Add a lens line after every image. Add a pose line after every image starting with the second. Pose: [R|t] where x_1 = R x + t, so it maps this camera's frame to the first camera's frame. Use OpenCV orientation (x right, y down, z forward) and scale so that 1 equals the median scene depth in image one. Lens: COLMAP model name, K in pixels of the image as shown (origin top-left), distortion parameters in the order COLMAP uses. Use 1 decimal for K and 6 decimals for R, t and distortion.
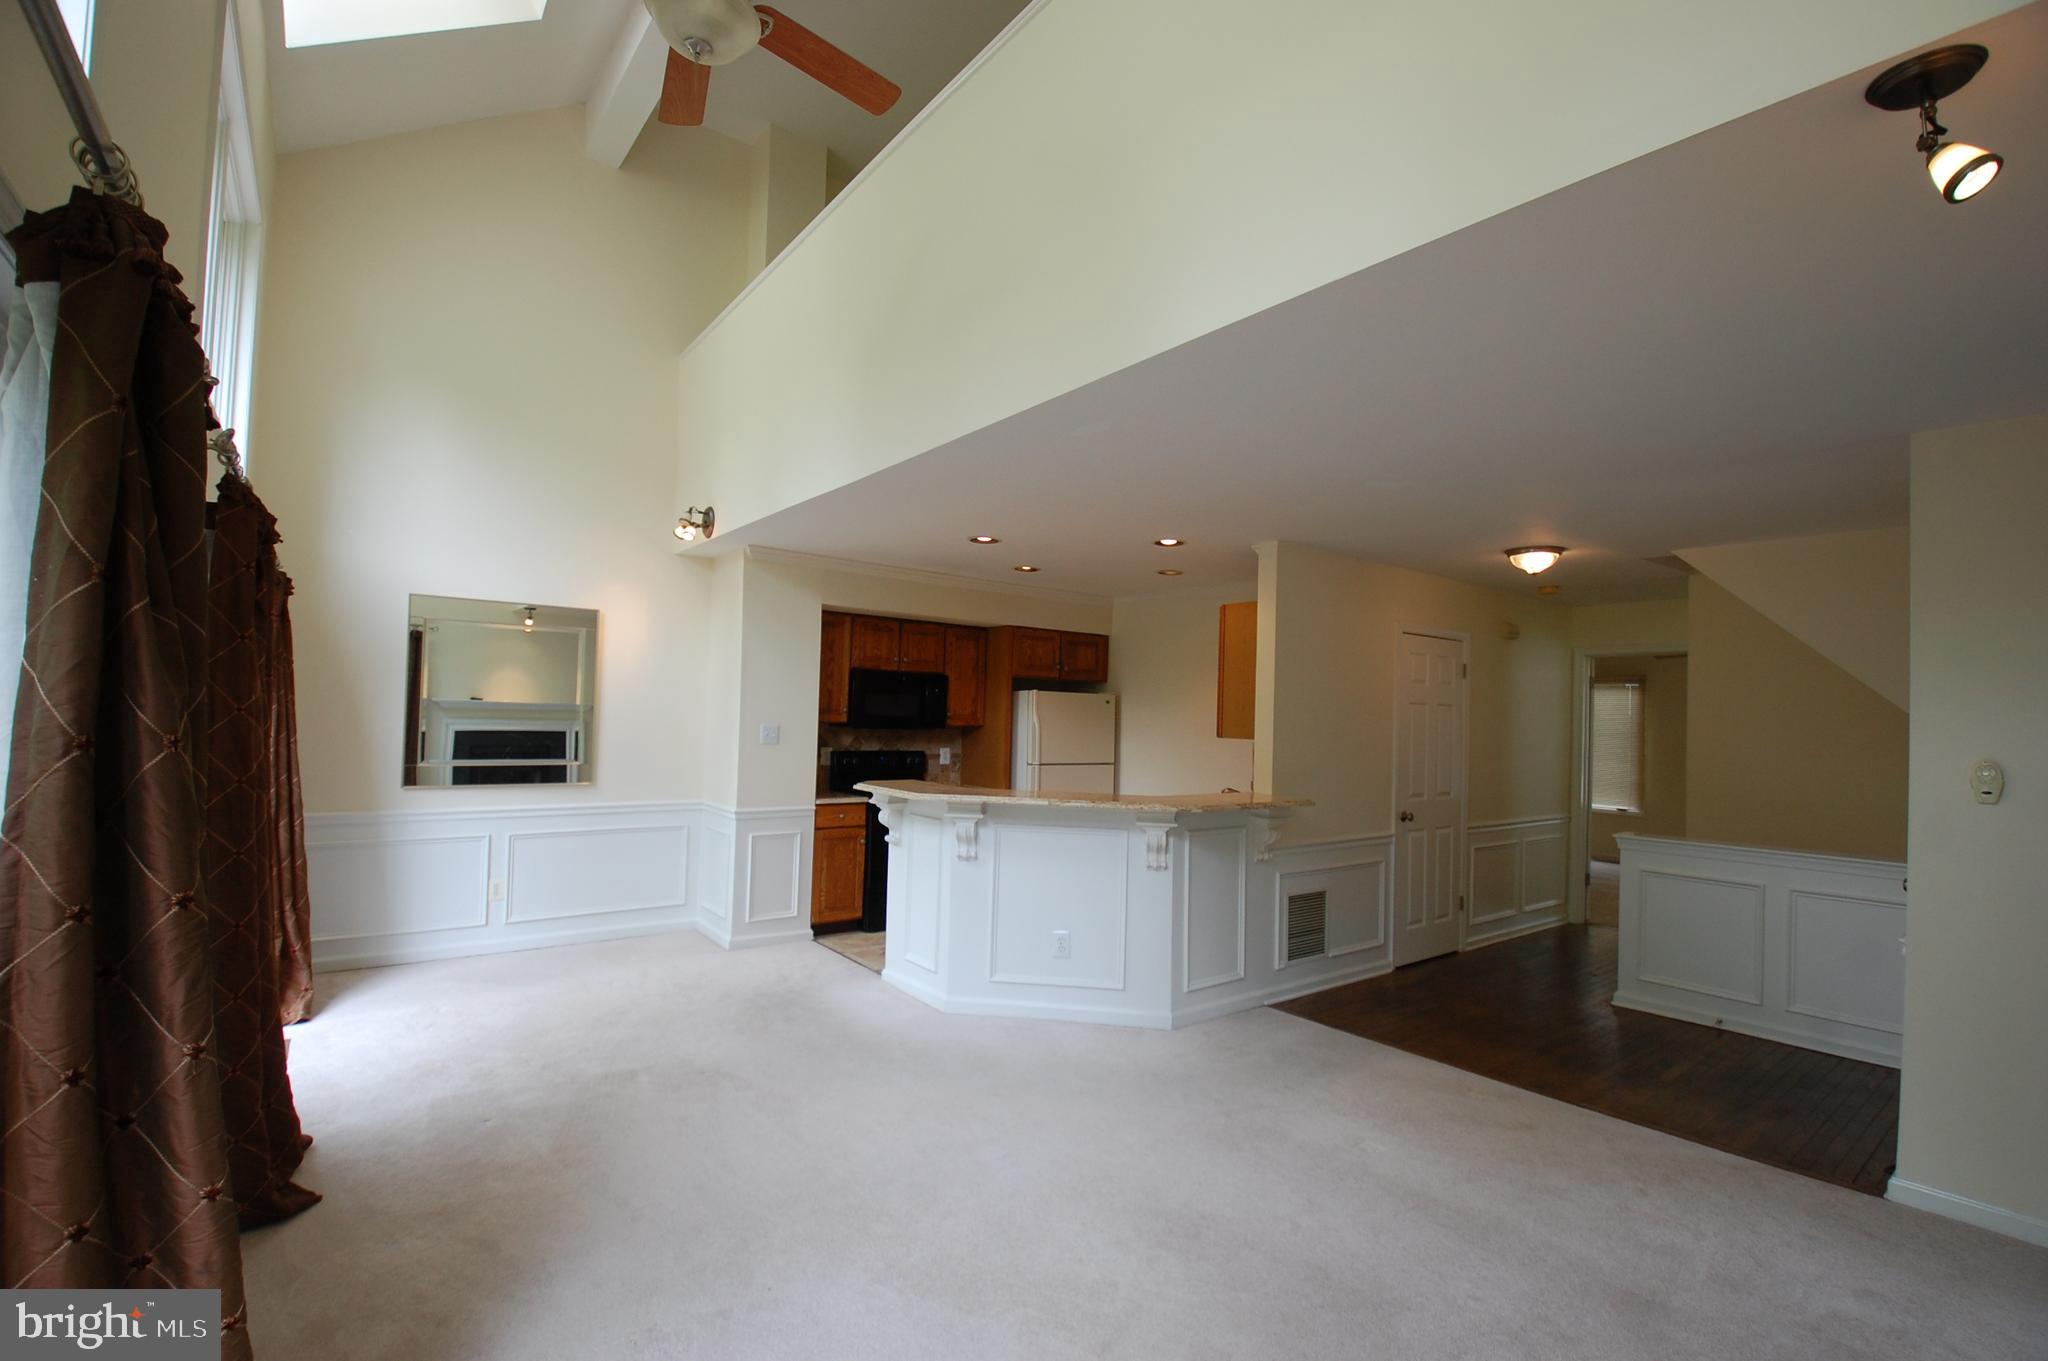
lens RADIAL K [[893.9, 0, 1021.3], [0, 893.9, 695.9], [0, 0, 1]] dist [0.022656, -0.032097]
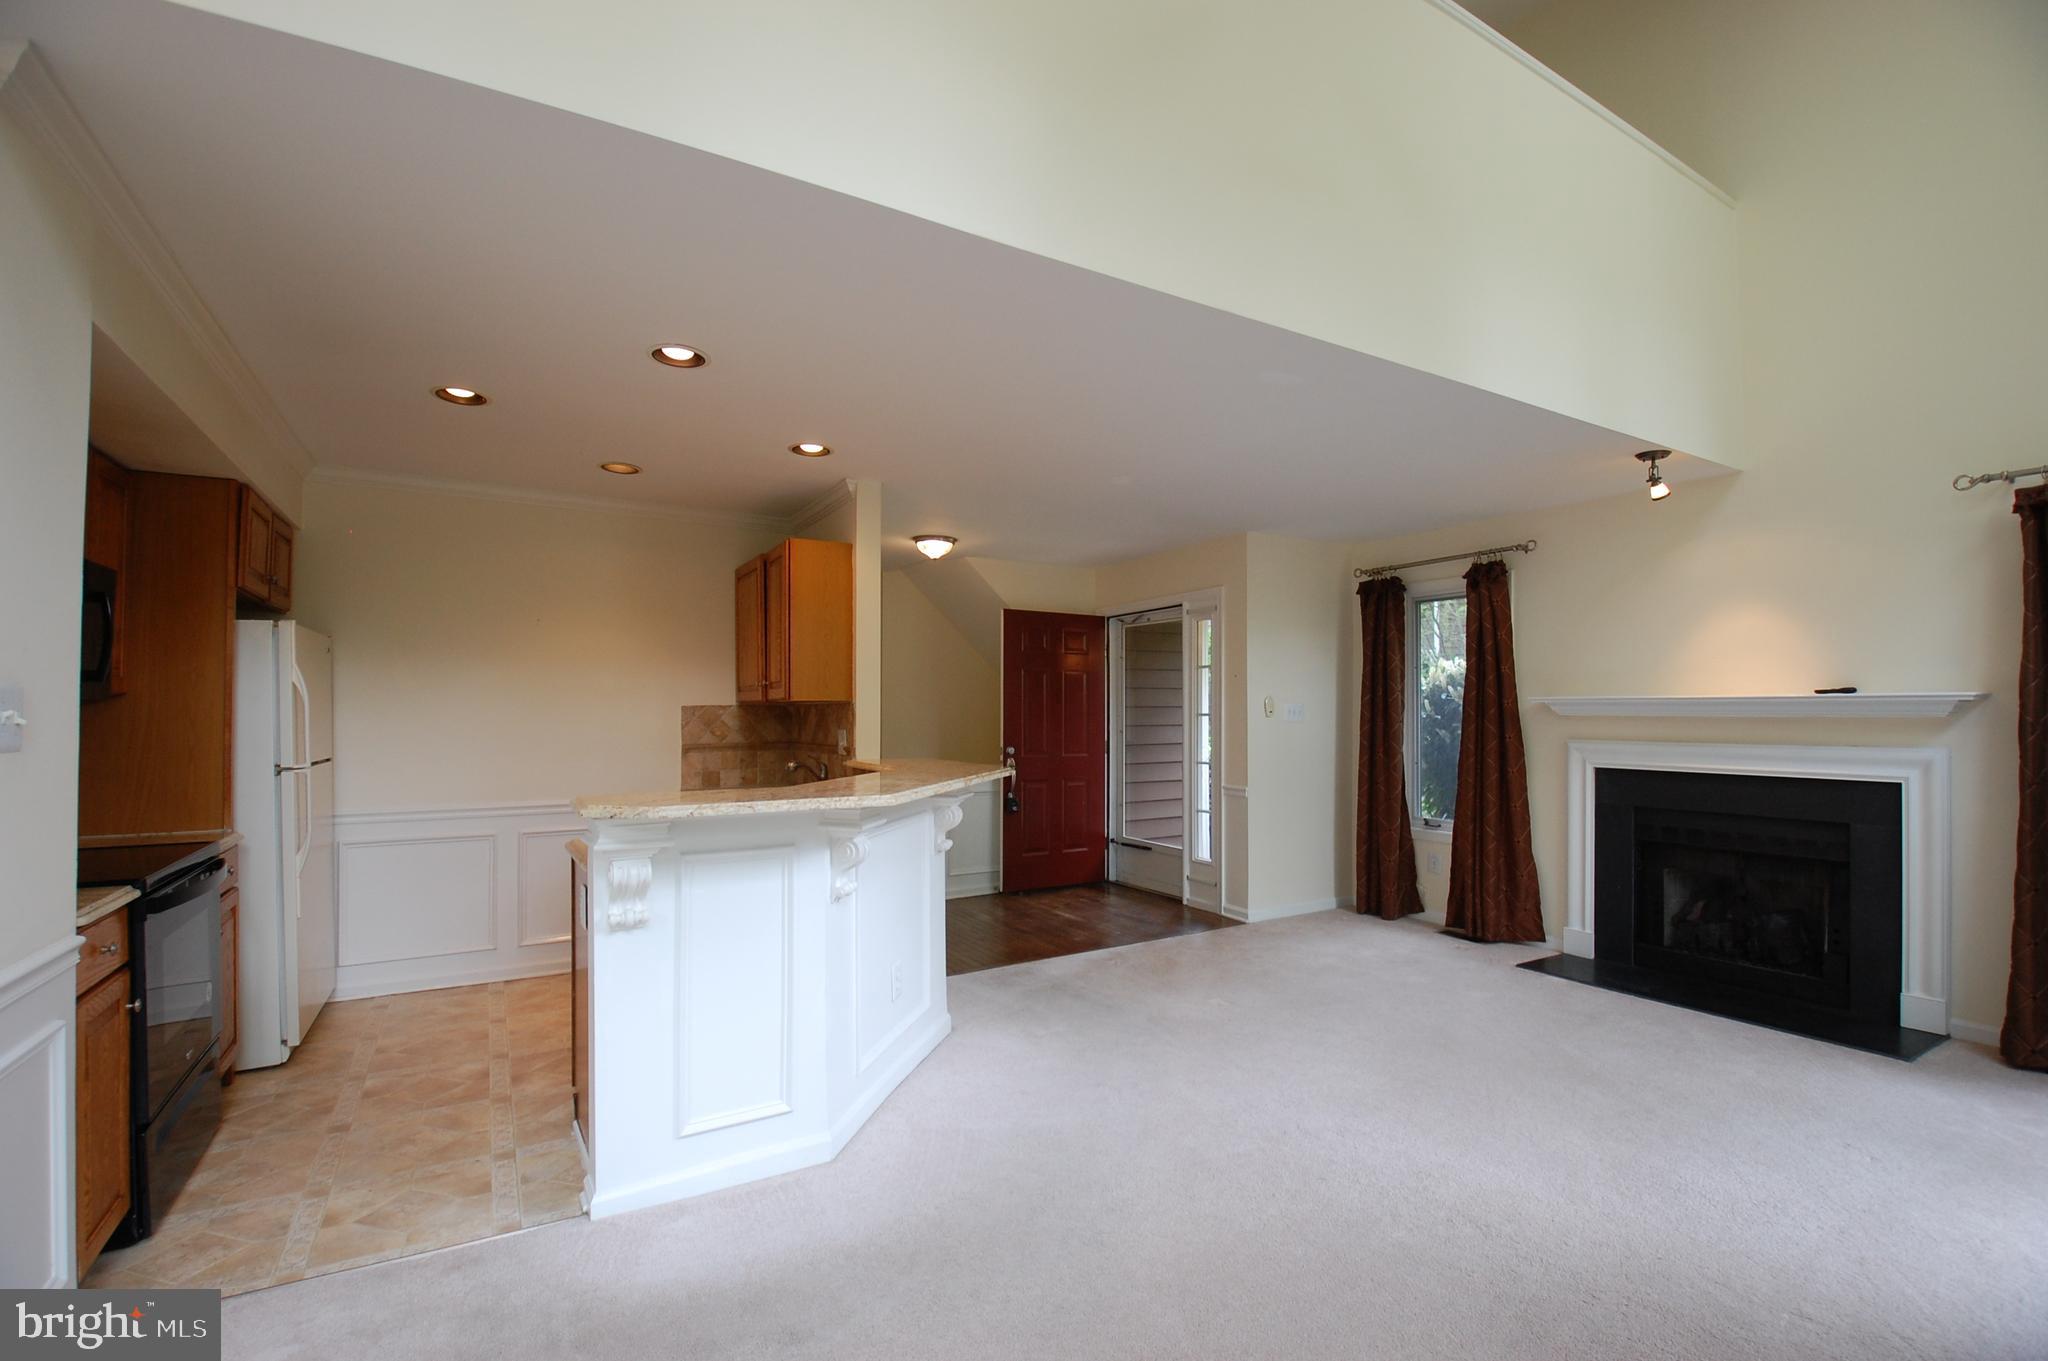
lens RADIAL K [[893.9, 0, 1021.3], [0, 893.9, 695.9], [0, 0, 1]] dist [0.022656, -0.032097]
pose [[0.117522, -0.011912, 0.992999, -0.548602], [-0.016823, 0.999761, 0.013984, 0.026546], [-0.992928, -0.018349, 0.117293, 0.667791]]
